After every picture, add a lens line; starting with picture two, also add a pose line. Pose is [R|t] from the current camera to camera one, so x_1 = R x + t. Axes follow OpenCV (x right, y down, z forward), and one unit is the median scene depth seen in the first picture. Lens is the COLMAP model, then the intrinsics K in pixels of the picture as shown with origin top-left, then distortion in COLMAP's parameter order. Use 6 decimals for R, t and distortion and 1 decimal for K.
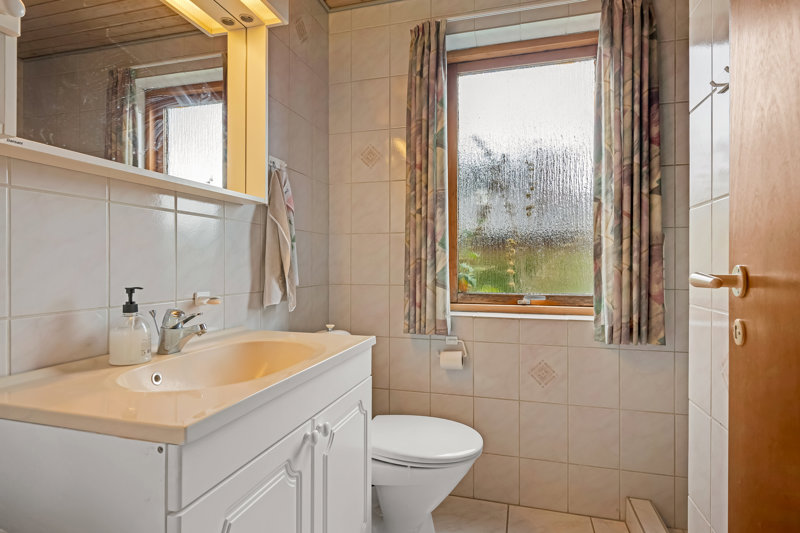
lens RADIAL K [[428.6, 0, 399.9], [0, 428.6, 265.9], [0, 0, 1]] dist [-0.001004, 0.001293]
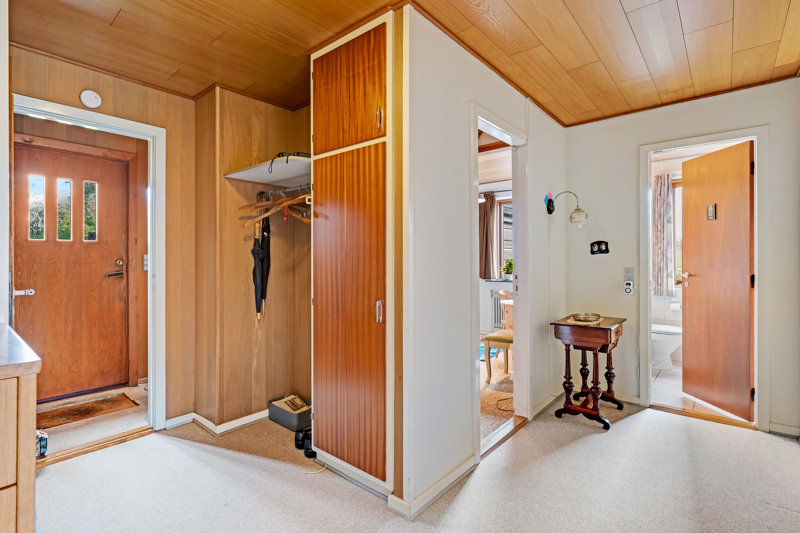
lens RADIAL K [[385.1, 0, 401.2], [0, 385.1, 263.0], [0, 0, 1]] dist [0.001729, 0.000131]
pose [[0.911102, -0.005422, -0.412146, -0.417565], [0.005410, 0.999985, -0.001194, -0.044763], [0.412146, -0.001142, 0.911117, -1.752298]]
